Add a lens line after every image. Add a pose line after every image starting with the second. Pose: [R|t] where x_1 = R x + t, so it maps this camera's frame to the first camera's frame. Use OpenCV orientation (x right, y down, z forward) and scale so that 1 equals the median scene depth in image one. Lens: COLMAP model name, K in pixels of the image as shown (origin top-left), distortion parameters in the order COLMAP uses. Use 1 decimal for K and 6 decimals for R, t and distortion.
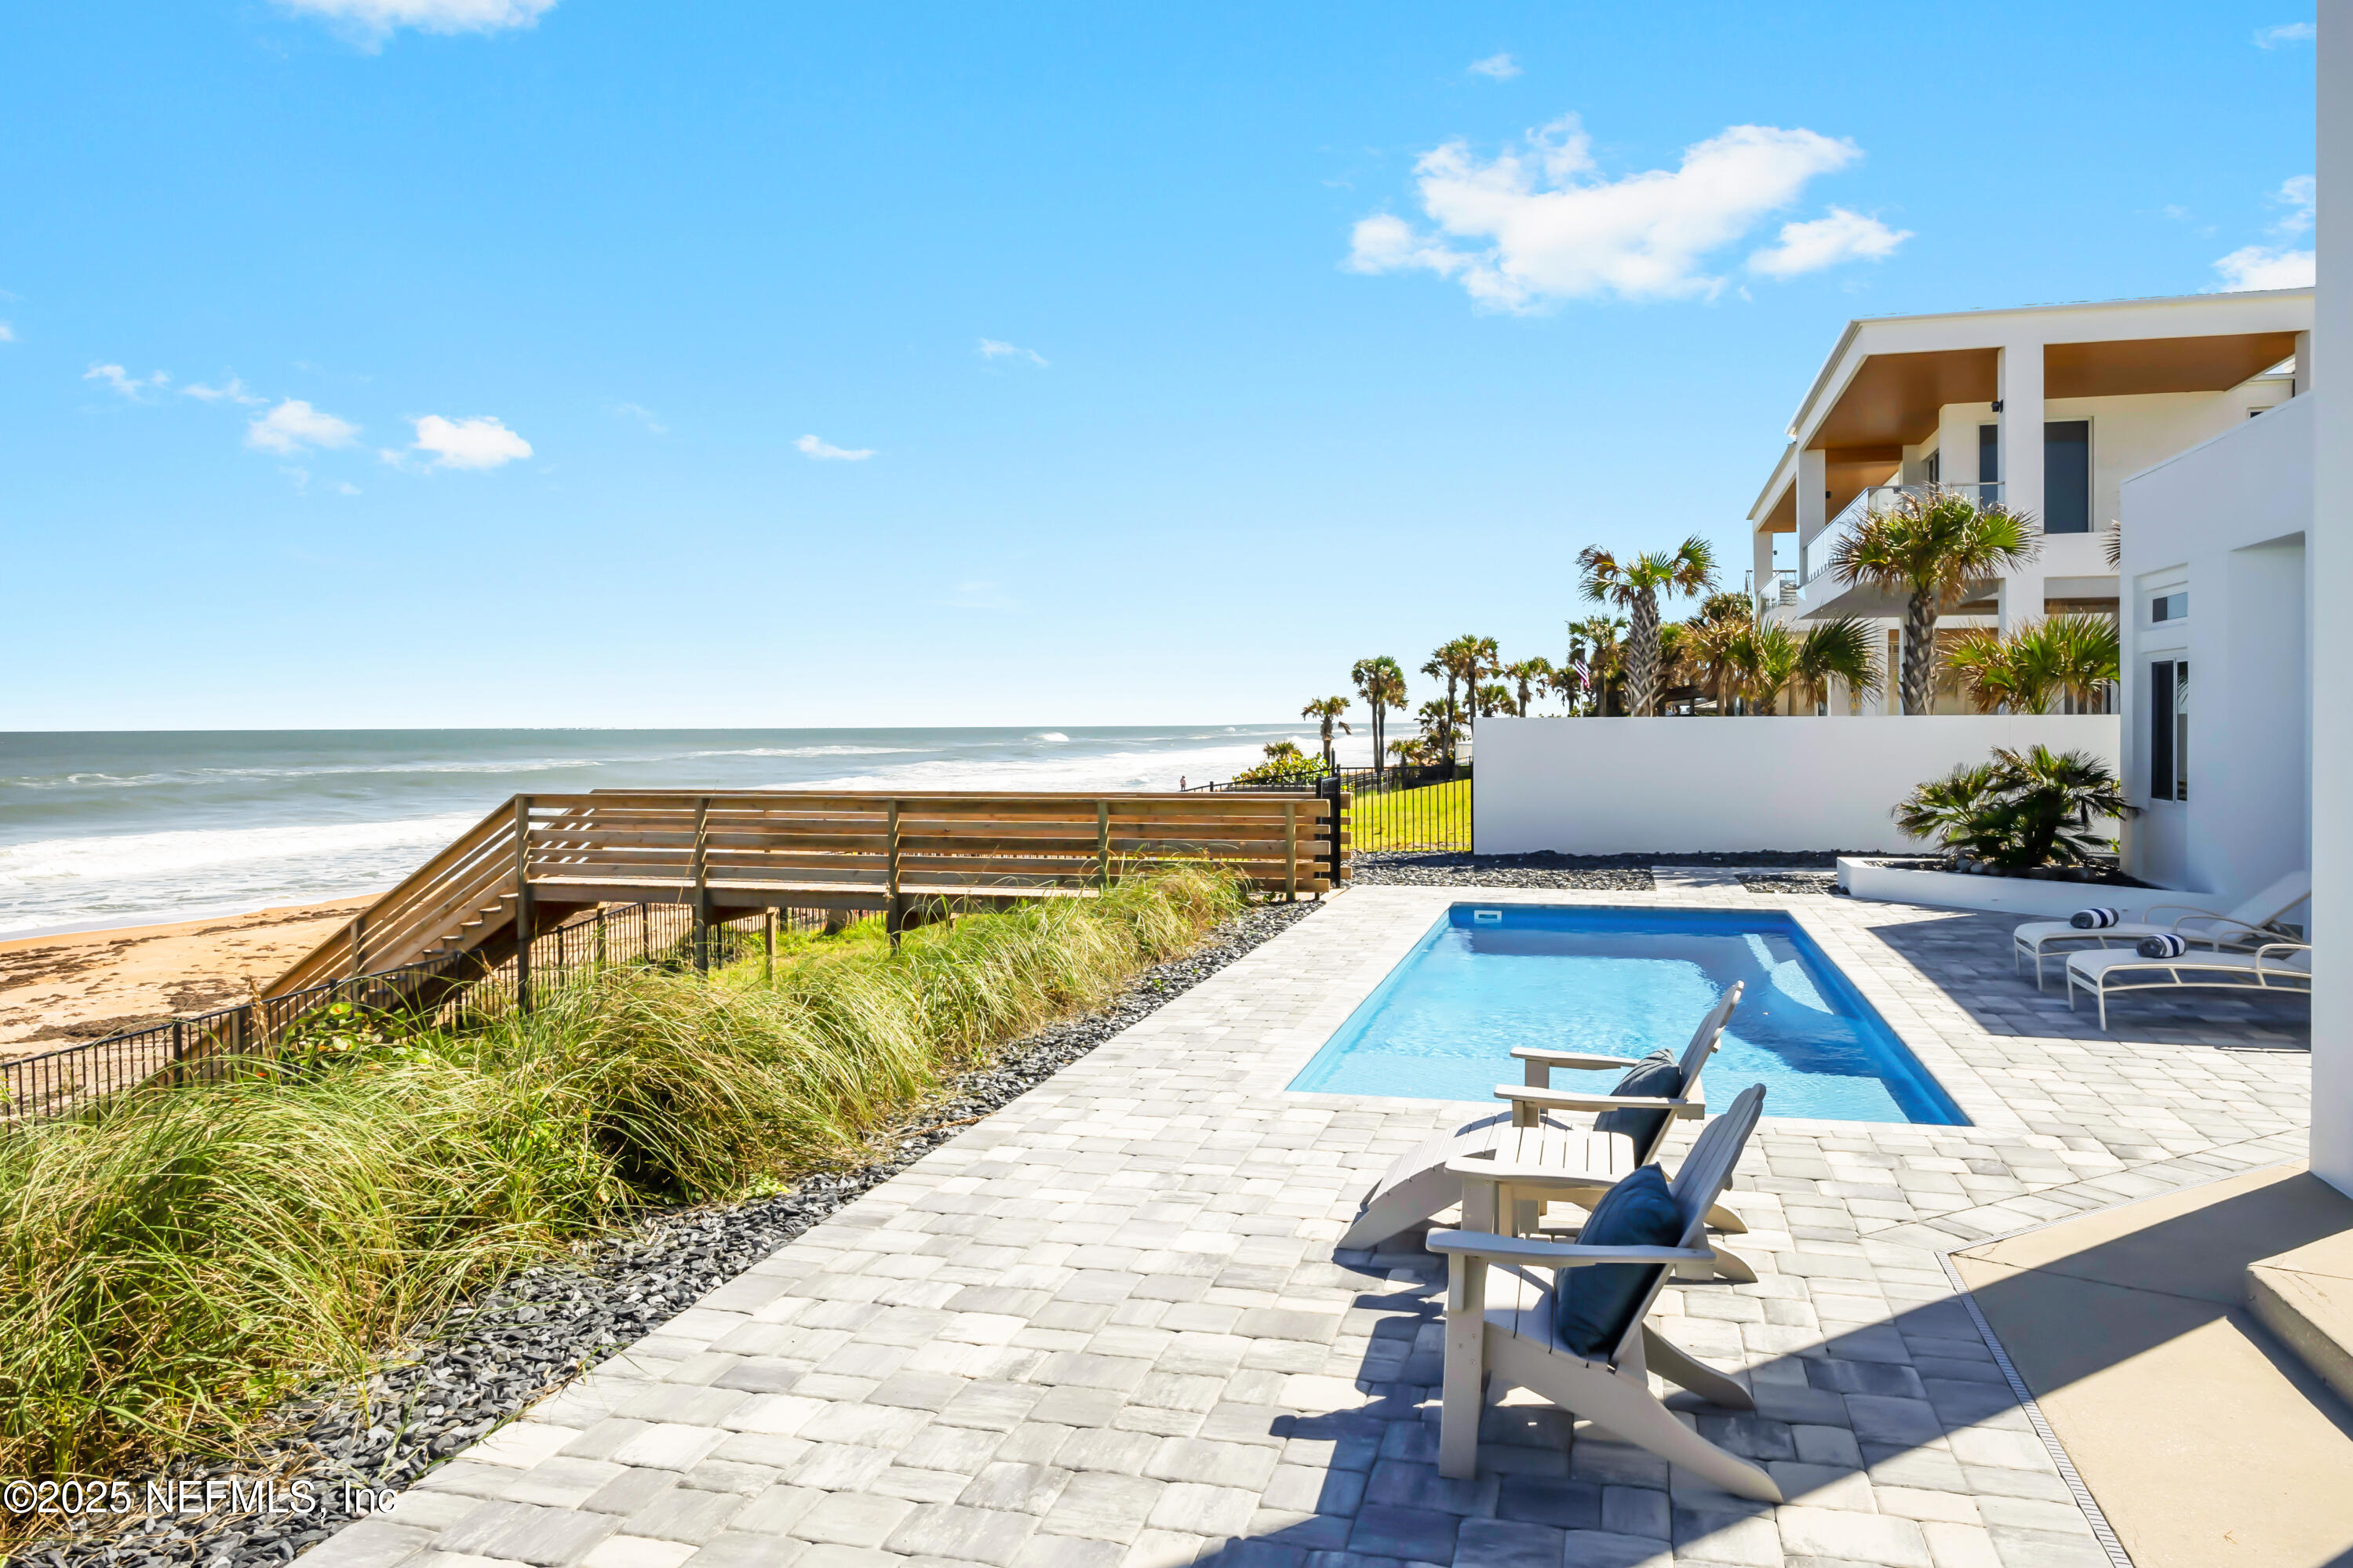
lens RADIAL K [[1702.5, 0, 1187.9], [0, 1702.5, 789.0], [0, 0, 1]] dist [-0.043700, 0.027727]
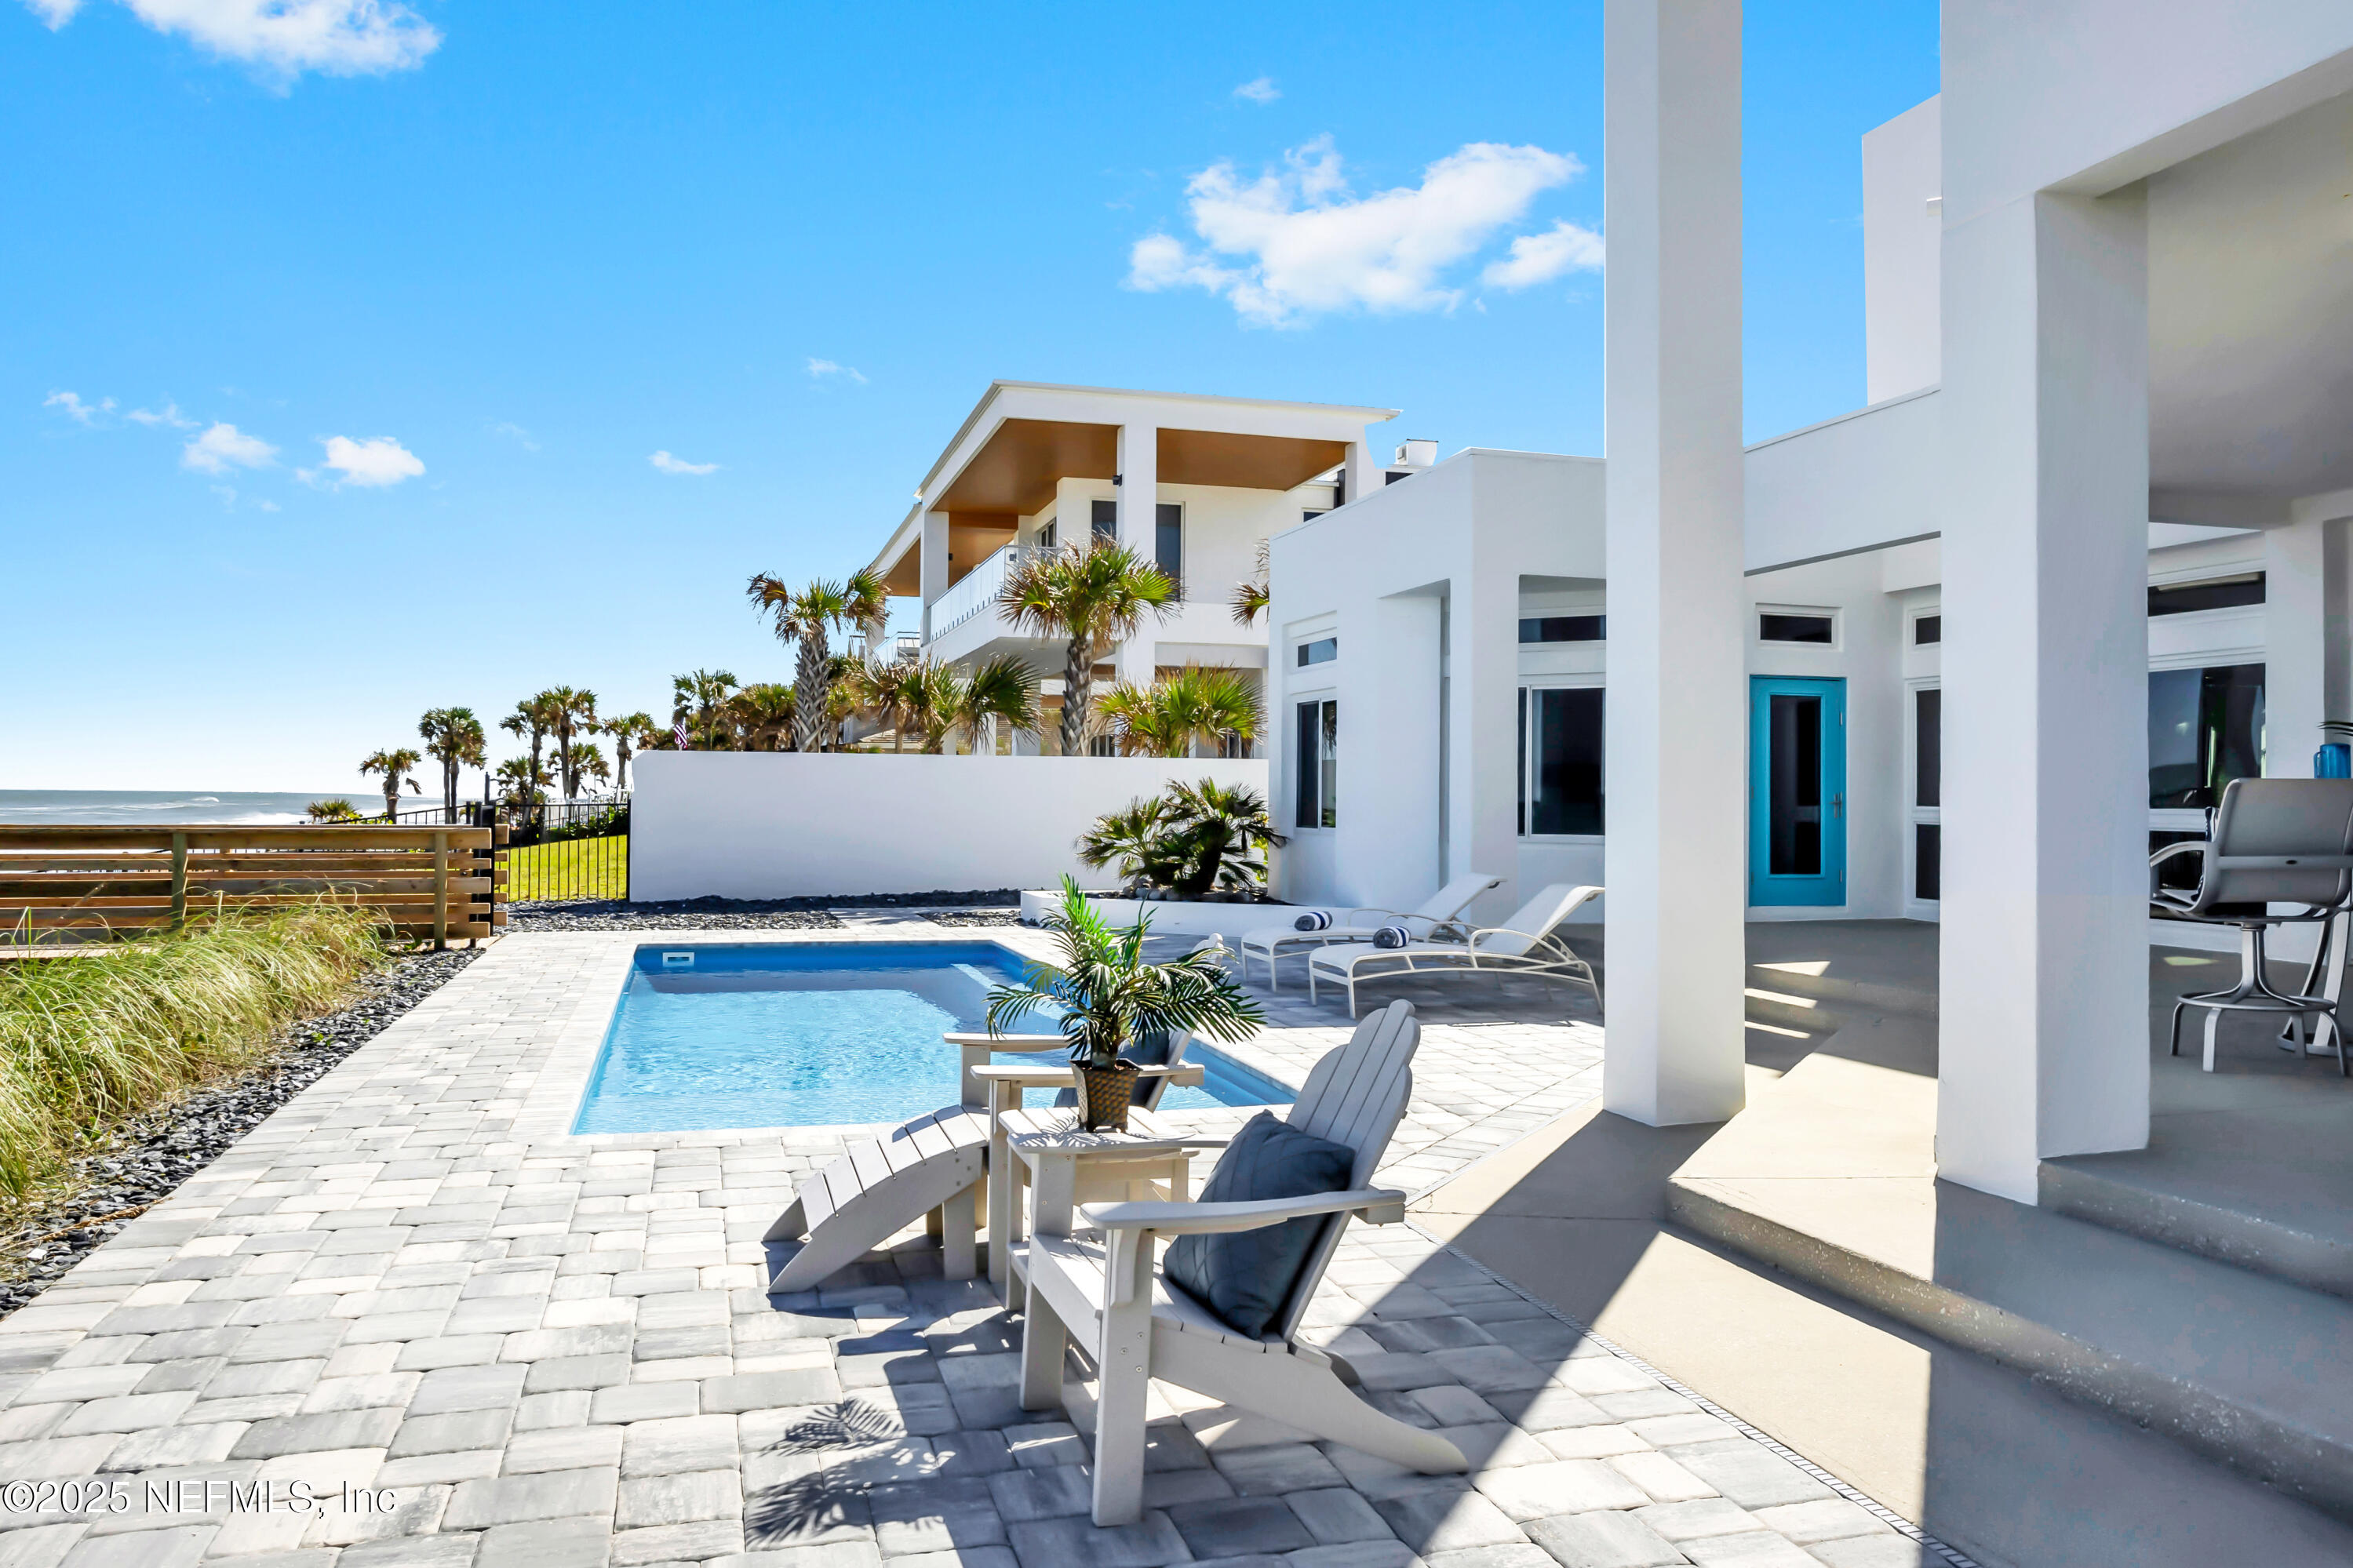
lens RADIAL K [[1702.5, 0, 1186.2], [0, 1702.5, 780.1], [0, 0, 1]] dist [-0.043700, 0.027727]
pose [[0.845546, 0.019716, 0.533538, -0.077358], [0.013337, 0.998226, -0.058023, 0.037232], [-0.533736, 0.056177, 0.843783, 0.102932]]
